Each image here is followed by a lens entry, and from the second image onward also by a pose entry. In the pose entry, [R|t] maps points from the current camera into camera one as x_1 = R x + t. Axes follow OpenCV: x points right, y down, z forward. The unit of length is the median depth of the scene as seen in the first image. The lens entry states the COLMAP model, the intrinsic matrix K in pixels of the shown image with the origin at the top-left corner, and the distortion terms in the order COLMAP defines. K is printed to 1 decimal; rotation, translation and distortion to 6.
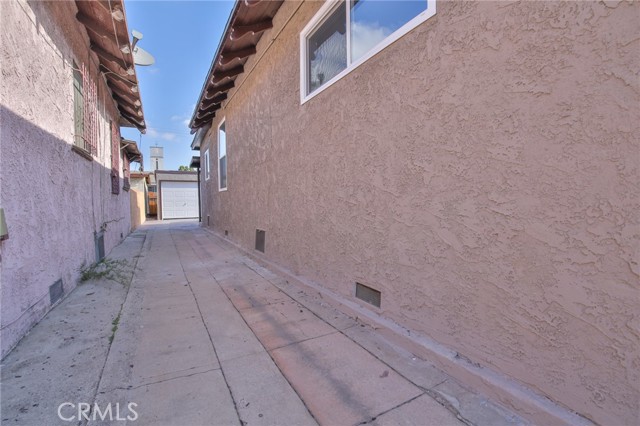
lens RADIAL K [[288.4, 0, 322.4], [0, 288.4, 208.8], [0, 0, 1]] dist [0.001265, -0.010564]
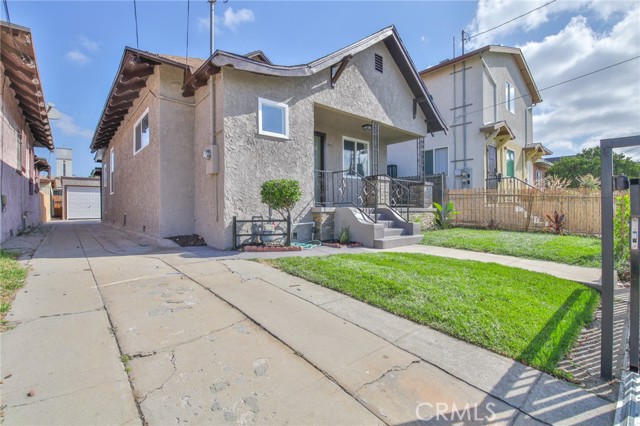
lens RADIAL K [[292.6, 0, 316.2], [0, 292.6, 208.5], [0, 0, 1]] dist [-0.001955, -0.000274]
pose [[0.981246, 0.003280, 0.192731, 0.263237], [0.002253, 0.999592, -0.028479, 0.039658], [-0.192745, 0.028379, 0.980838, -0.455775]]
